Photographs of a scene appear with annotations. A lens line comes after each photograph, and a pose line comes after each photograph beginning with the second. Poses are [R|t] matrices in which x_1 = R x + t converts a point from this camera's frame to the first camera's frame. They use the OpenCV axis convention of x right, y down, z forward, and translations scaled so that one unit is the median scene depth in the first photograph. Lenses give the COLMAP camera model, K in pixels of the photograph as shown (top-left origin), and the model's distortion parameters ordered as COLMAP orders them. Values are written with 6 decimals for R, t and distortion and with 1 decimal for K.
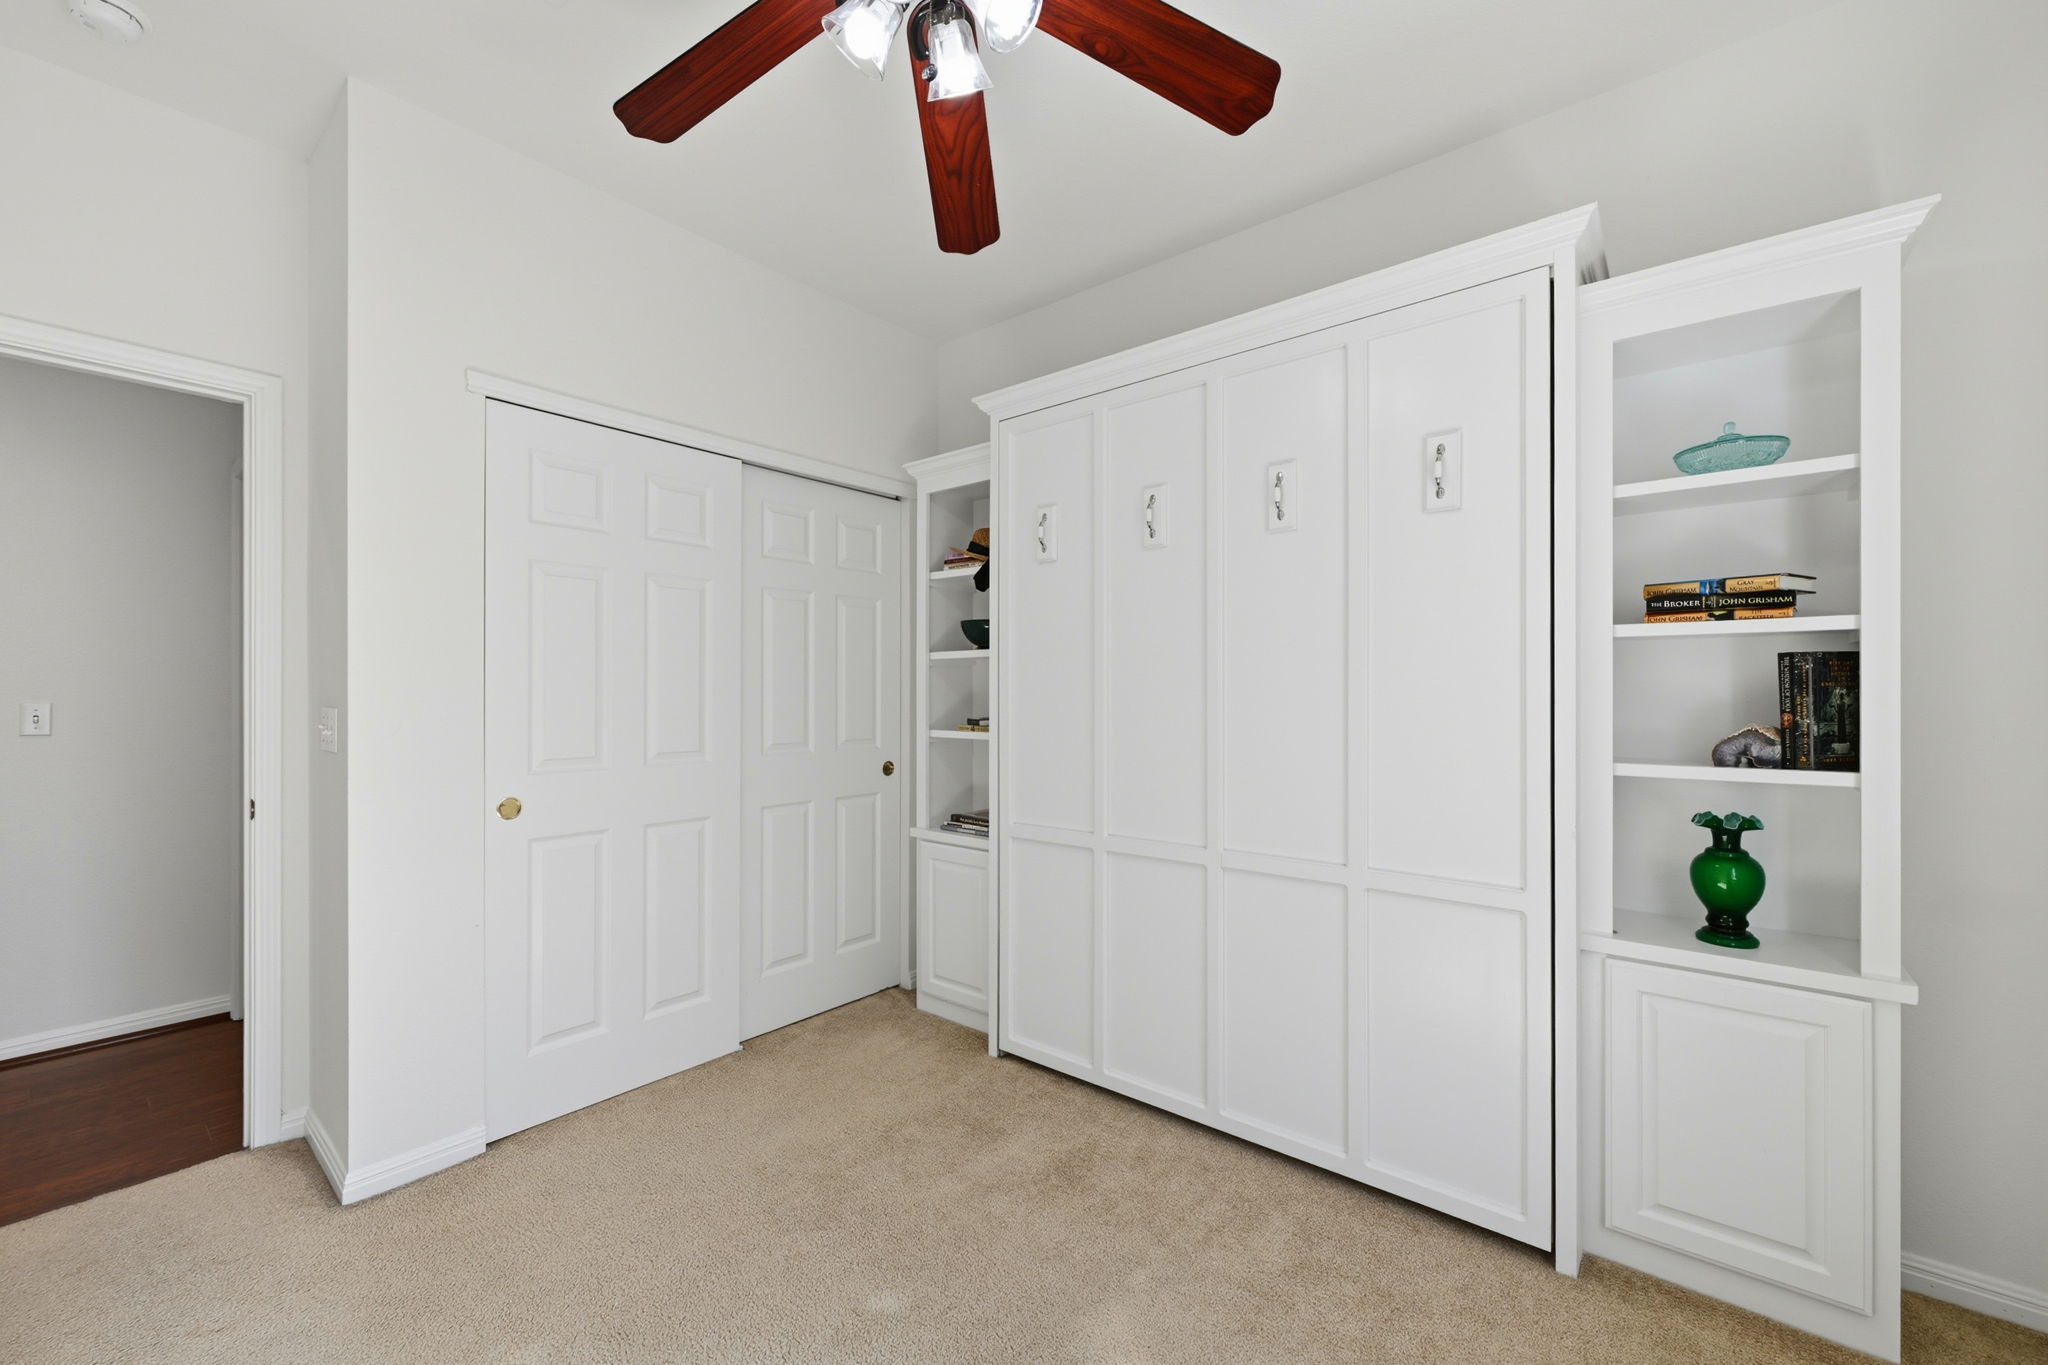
lens RADIAL K [[724.2, 0, 1024.0], [0, 724.2, 682.5], [0, 0, 1]] dist [0.000014, 0.000085]
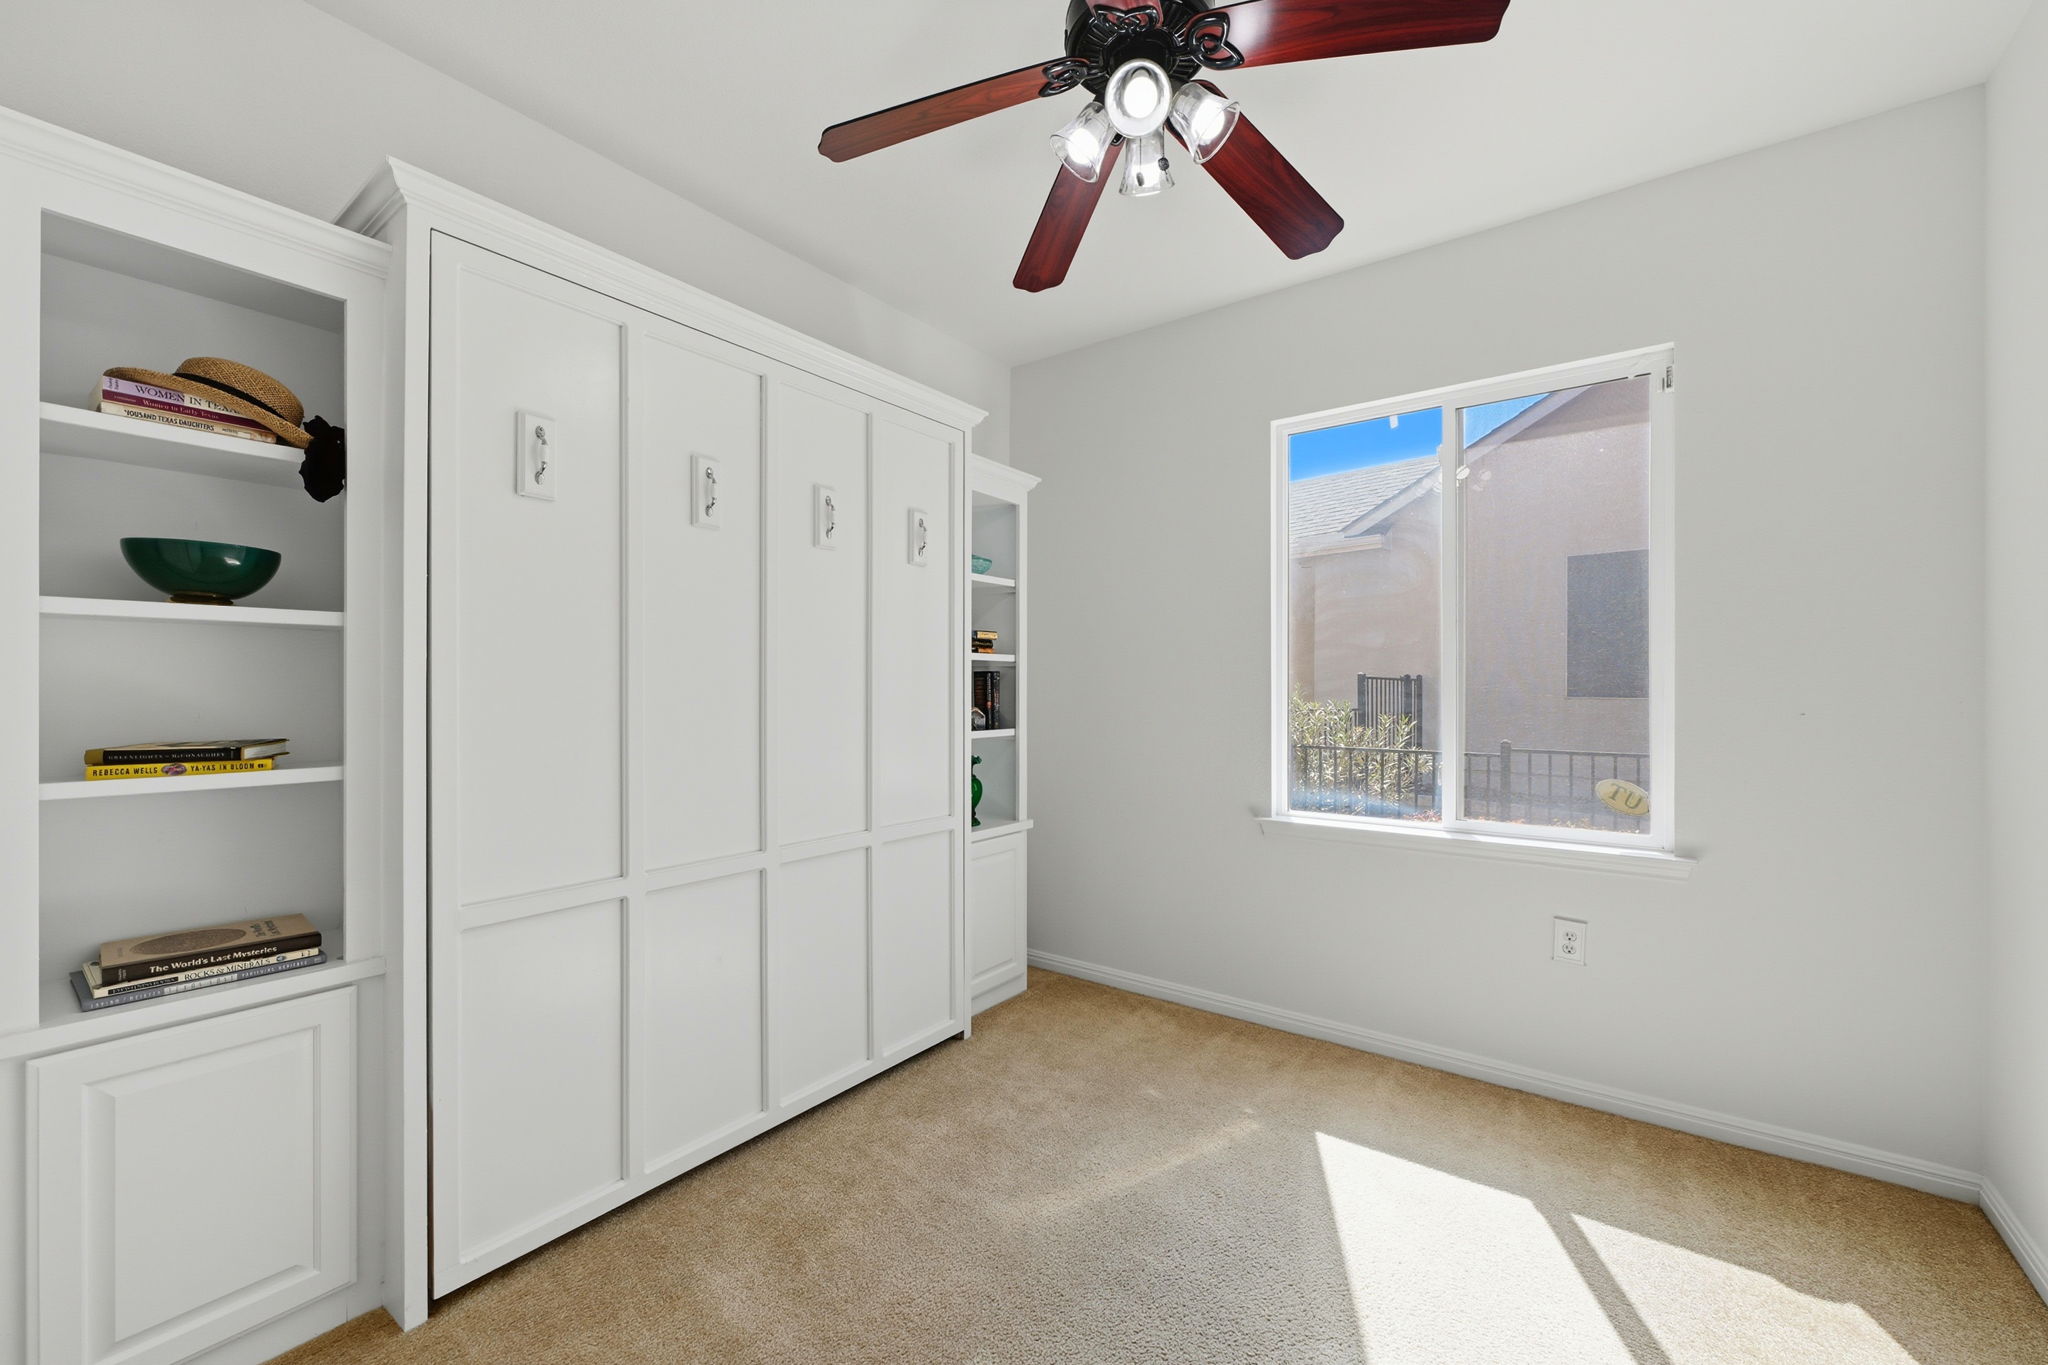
lens RADIAL K [[823.2, 0, 1037.0], [0, 823.2, 676.1], [0, 0, 1]] dist [-0.000559, -0.000202]
pose [[-0.003042, 0.016397, 0.999861, -0.947411], [-0.013609, 0.999772, -0.016437, 0.006787], [-0.999903, -0.013657, -0.002818, 0.692829]]
